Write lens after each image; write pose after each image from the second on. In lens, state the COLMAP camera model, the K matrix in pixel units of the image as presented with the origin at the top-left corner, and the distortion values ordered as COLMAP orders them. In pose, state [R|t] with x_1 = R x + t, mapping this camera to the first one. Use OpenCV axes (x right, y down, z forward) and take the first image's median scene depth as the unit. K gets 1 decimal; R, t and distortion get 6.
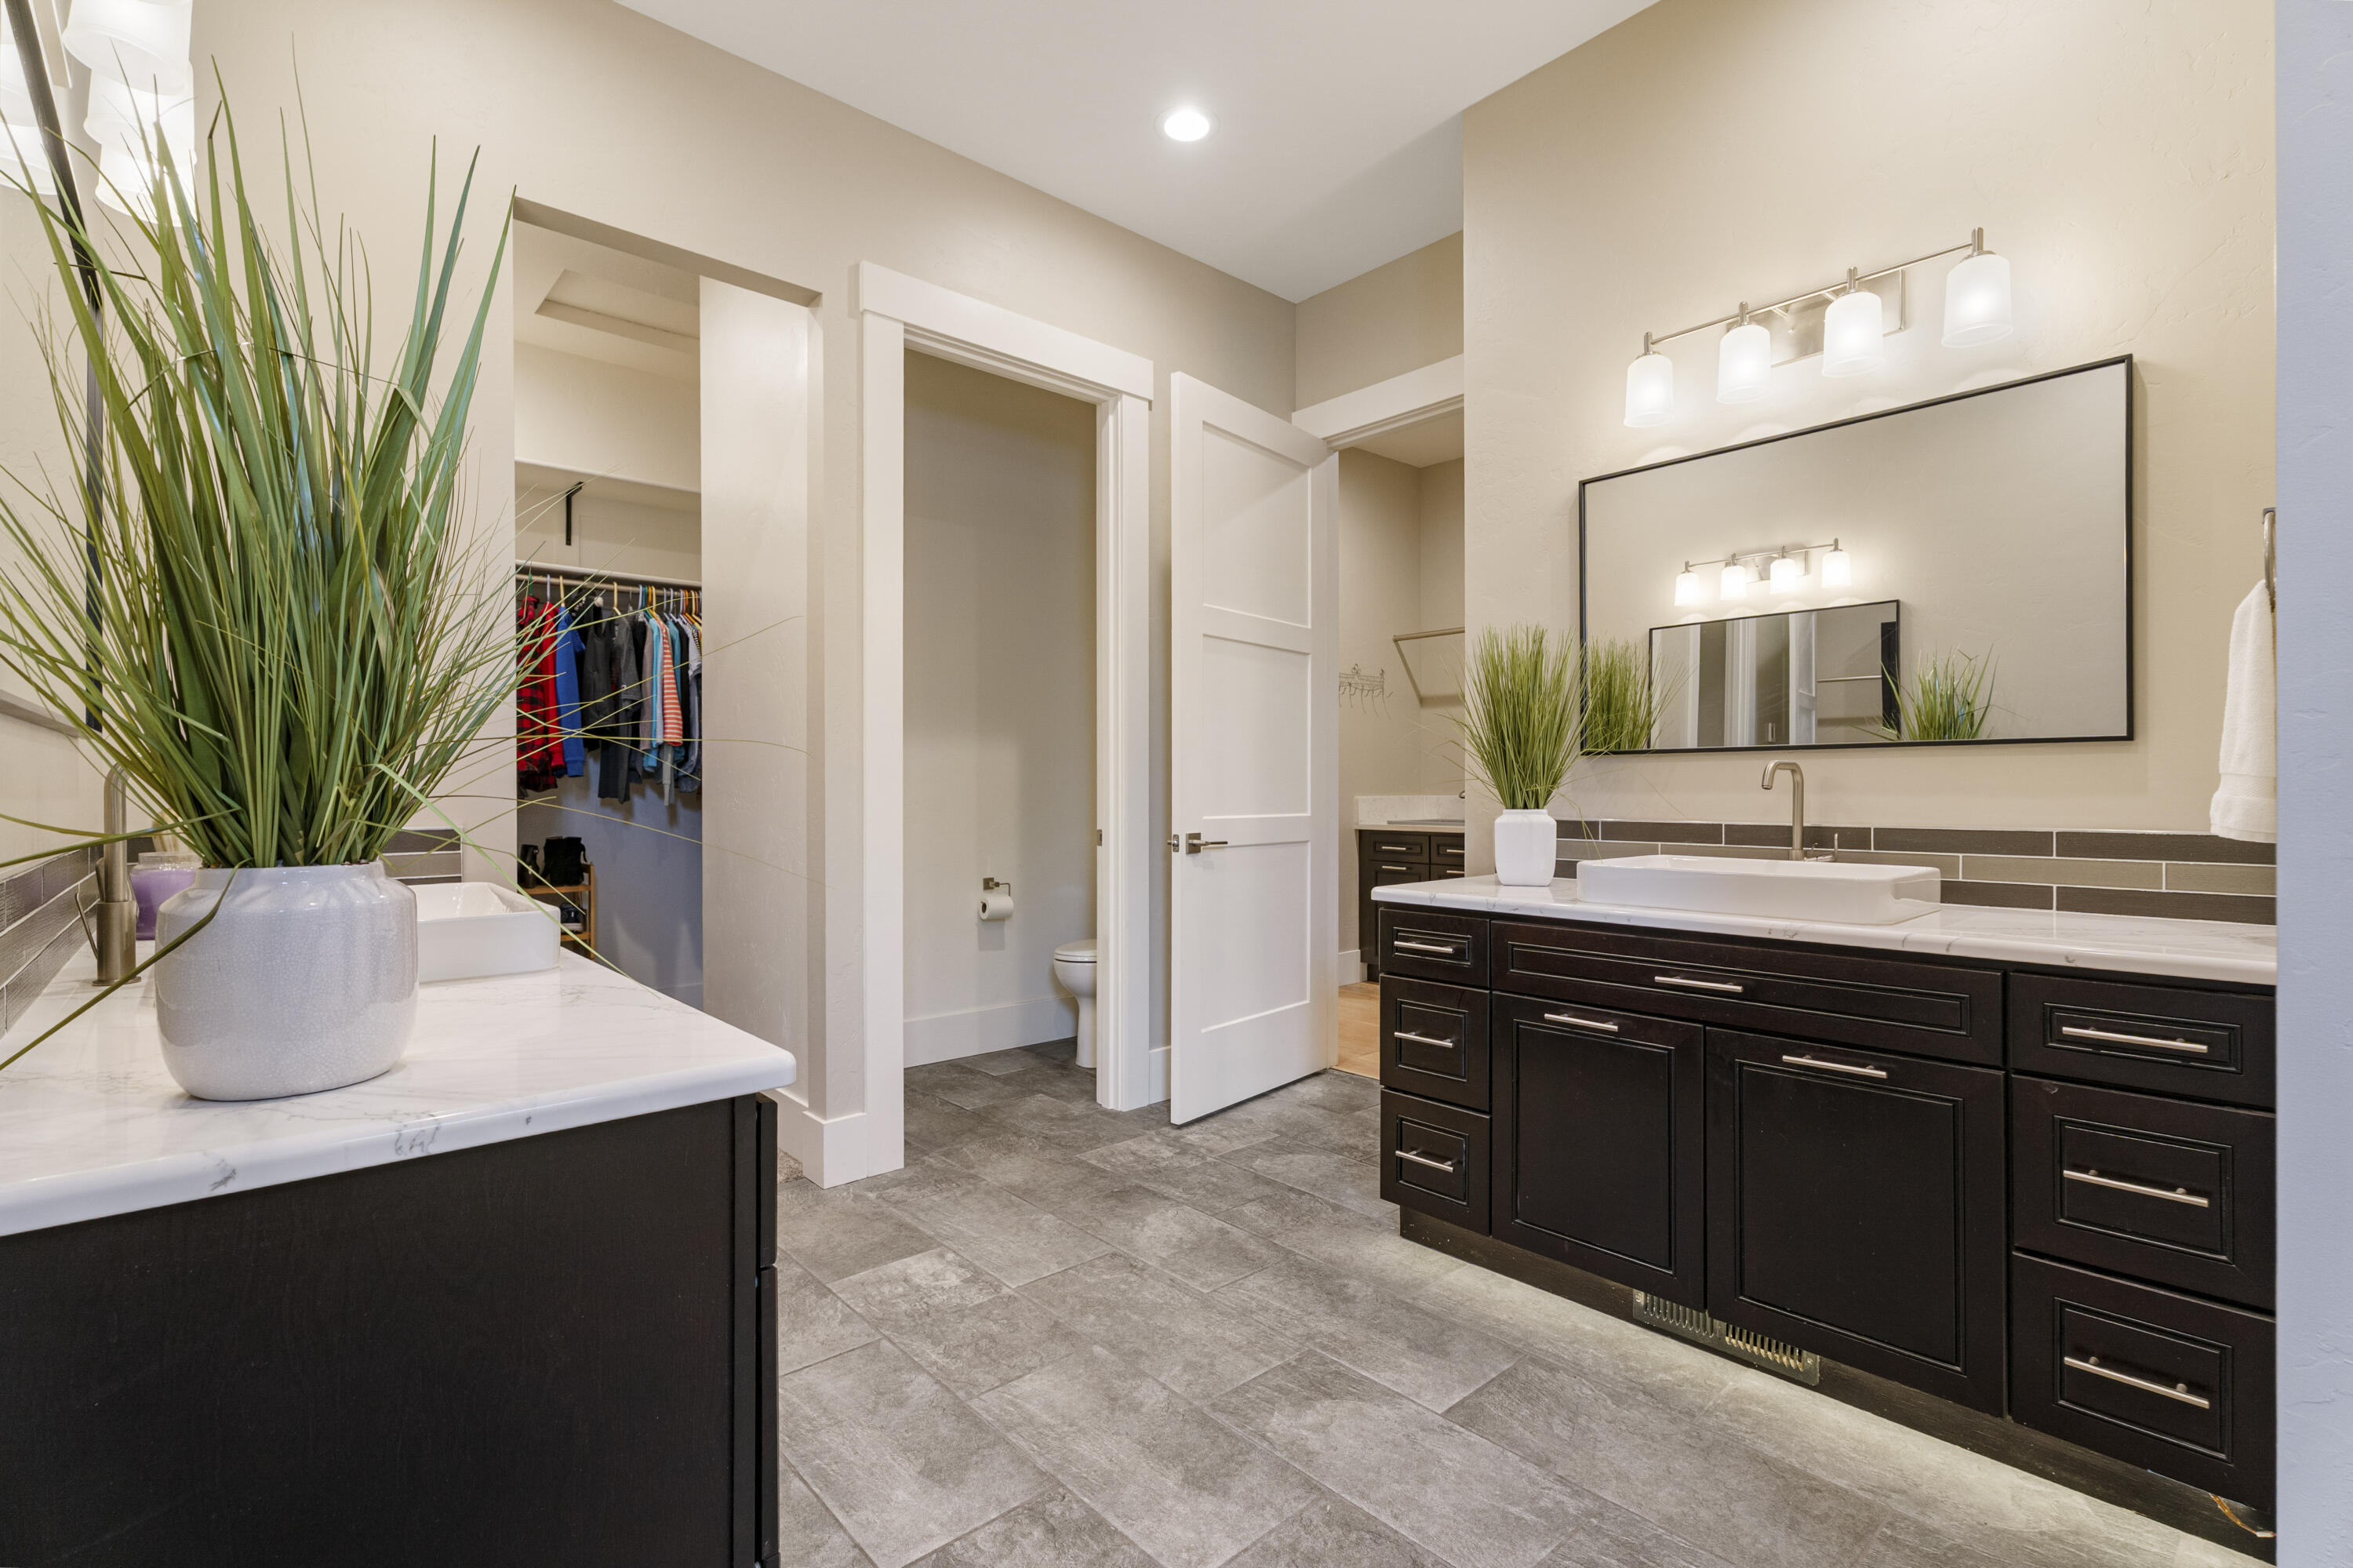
lens RADIAL K [[1050.0, 0, 1186.4], [0, 1050.0, 796.0], [0, 0, 1]] dist [0.004802, -0.001245]
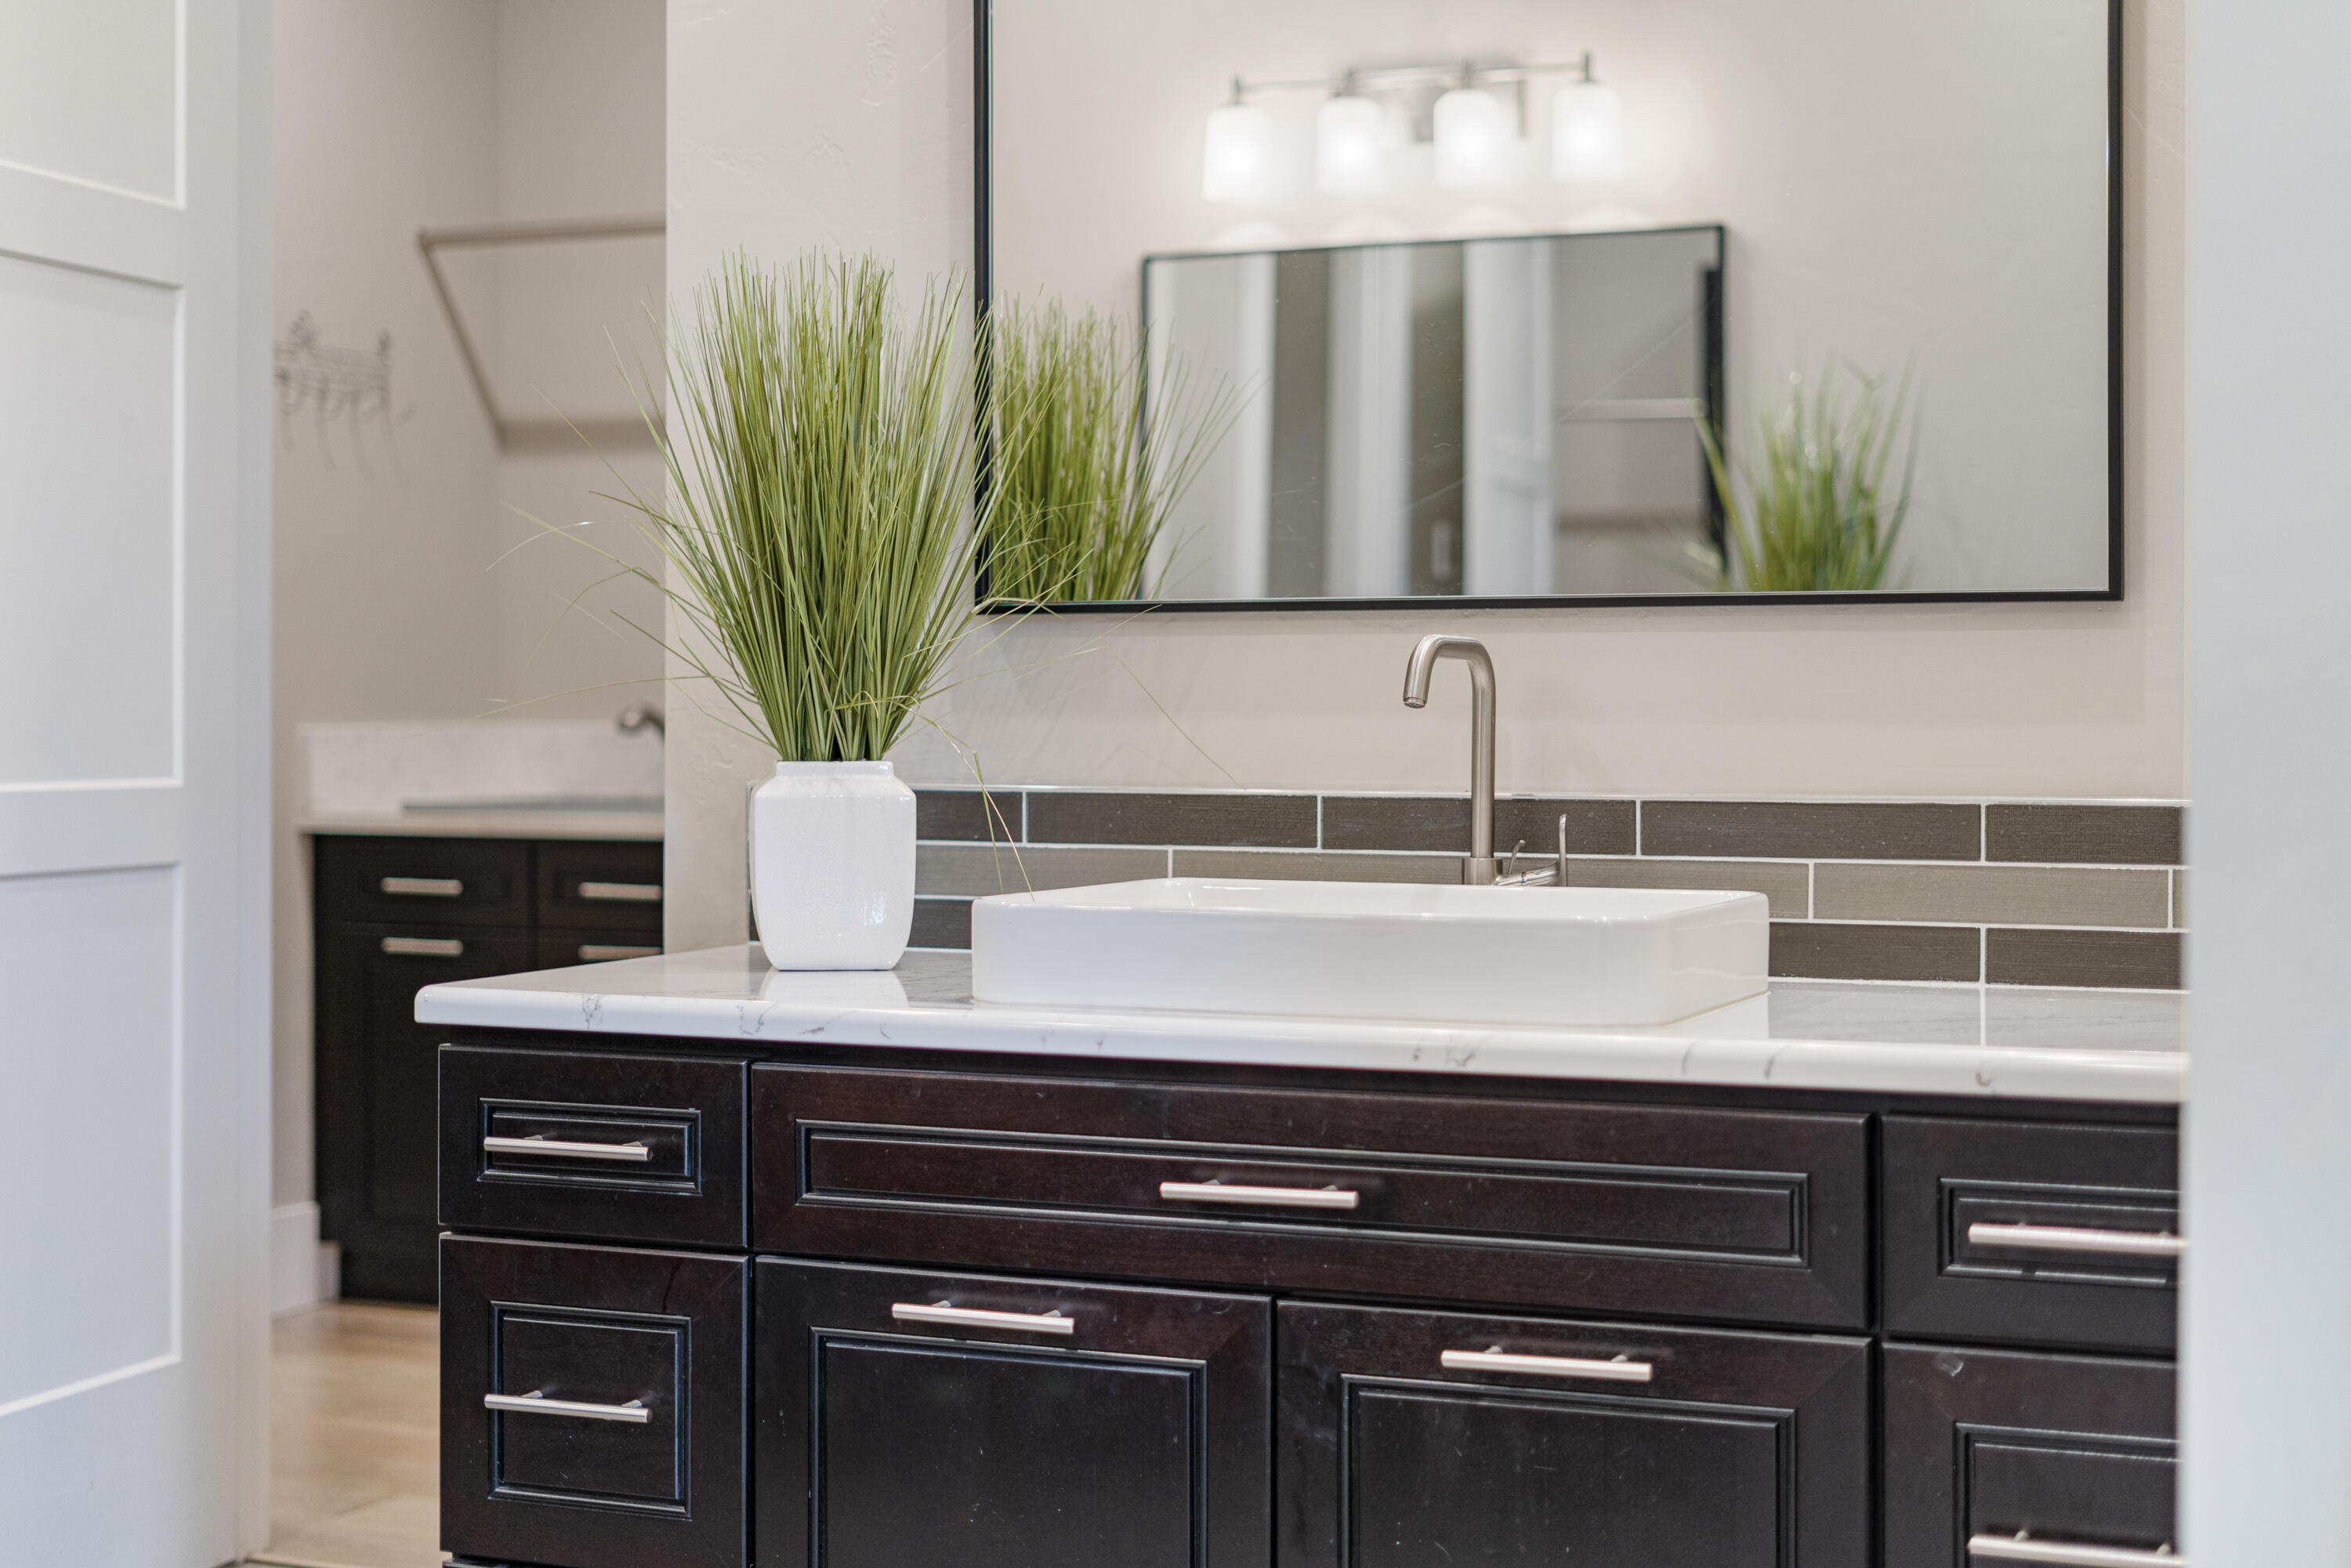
lens RADIAL K [[3380.2, 0, 1176.4], [0, 3380.2, 782.7], [0, 0, 1]] dist [0.003164, 0.000000]
pose [[0.910695, -0.007200, 0.413016, -0.054408], [0.000251, 0.999858, 0.016875, 0.000561], [-0.413079, -0.015264, 0.910567, -0.118047]]
